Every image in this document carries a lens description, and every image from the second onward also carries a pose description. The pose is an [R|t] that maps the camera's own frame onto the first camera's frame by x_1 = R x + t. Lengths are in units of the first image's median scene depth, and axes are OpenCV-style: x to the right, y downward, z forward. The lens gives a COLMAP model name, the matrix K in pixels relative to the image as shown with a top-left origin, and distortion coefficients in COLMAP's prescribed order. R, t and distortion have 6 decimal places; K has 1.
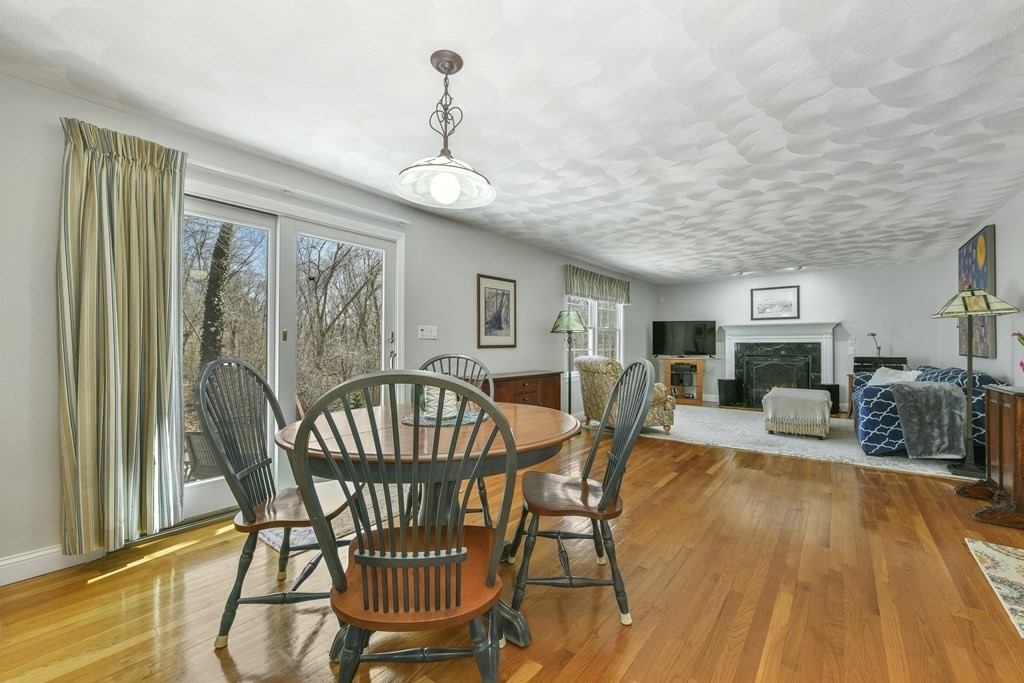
lens RADIAL K [[413.2, 0, 518.4], [0, 413.2, 343.5], [0, 0, 1]] dist [-0.007070, -0.000172]
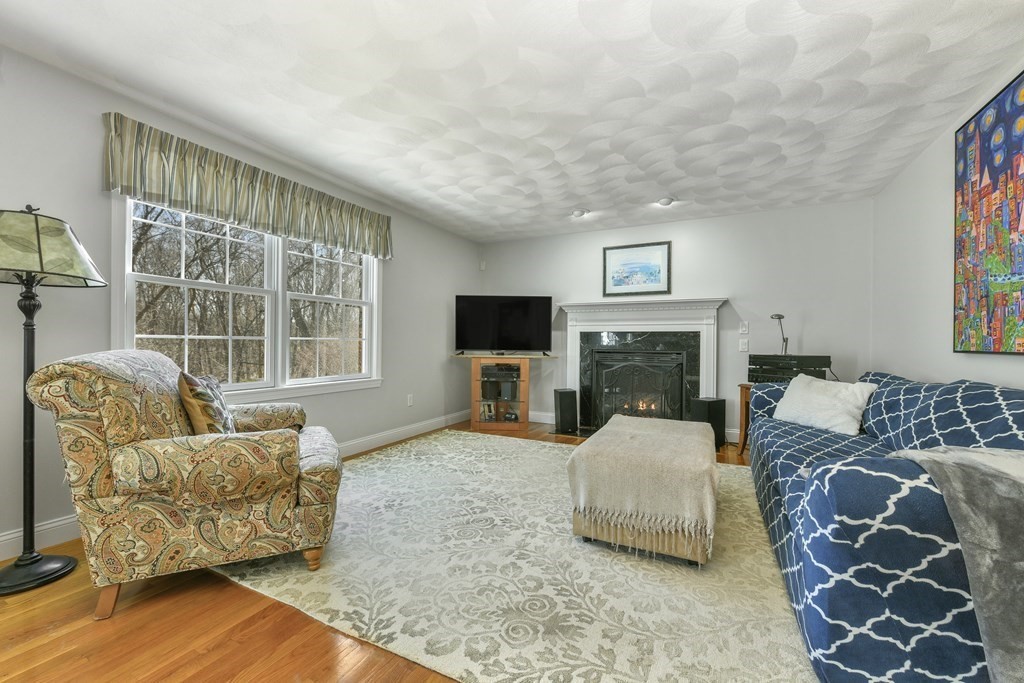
lens RADIAL K [[406.2, 0, 515.7], [0, 406.2, 343.6], [0, 0, 1]] dist [-0.008564, -0.000233]
pose [[0.979556, 0.008468, 0.200991, 0.338679], [-0.010153, 0.999921, 0.007353, 0.014276], [-0.200913, -0.009243, 0.979565, 0.454770]]
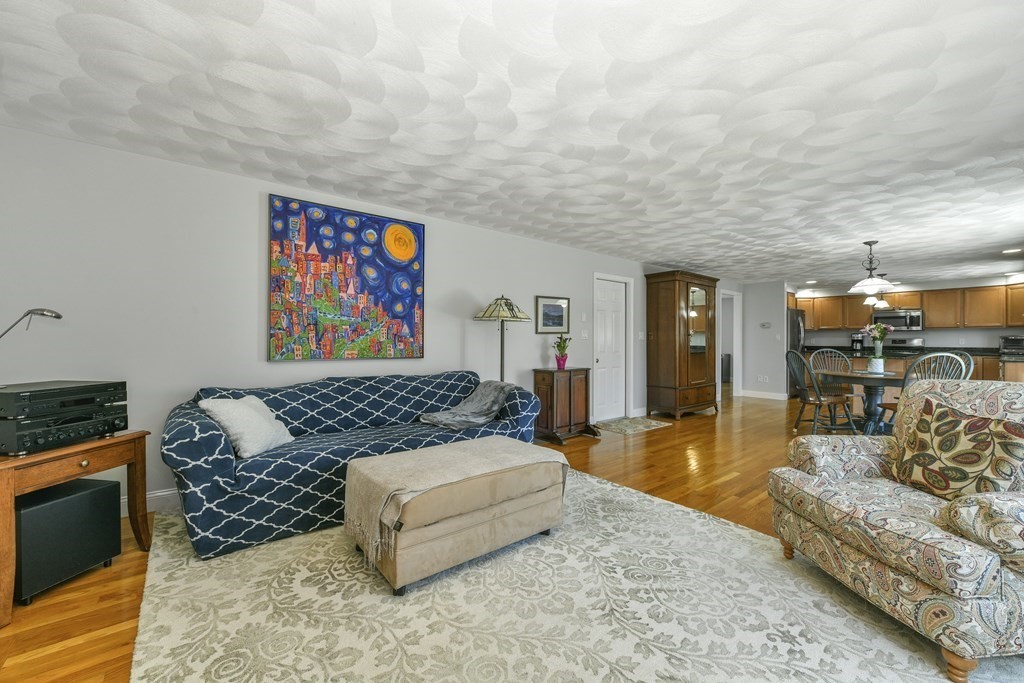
lens RADIAL K [[406.2, 0, 515.7], [0, 406.2, 343.6], [0, 0, 1]] dist [-0.008564, -0.000233]
pose [[-0.974740, -0.004755, 0.223294, 0.401153], [-0.003992, 0.999985, 0.003870, -0.002075], [-0.223309, 0.002881, -0.974743, 1.083186]]
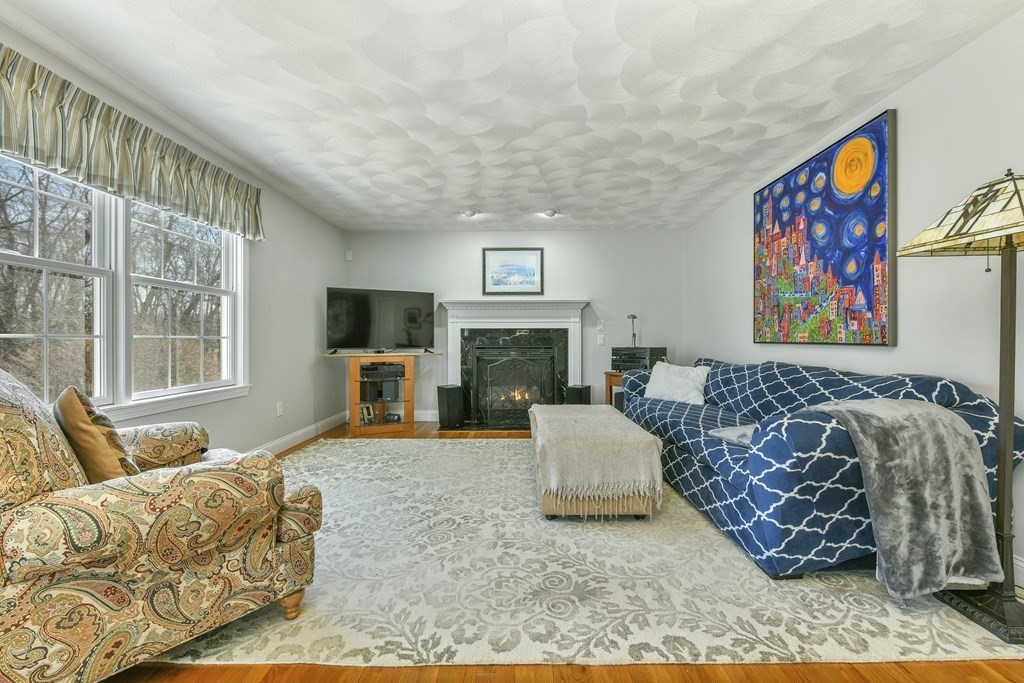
lens RADIAL K [[404.7, 0, 516.1], [0, 404.7, 341.8], [0, 0, 1]] dist [-0.008712, -0.000130]
pose [[0.792563, -0.004171, 0.609775, 0.229412], [-0.001579, 0.999959, 0.008892, 0.014867], [-0.609787, -0.008010, 0.792524, 0.494858]]
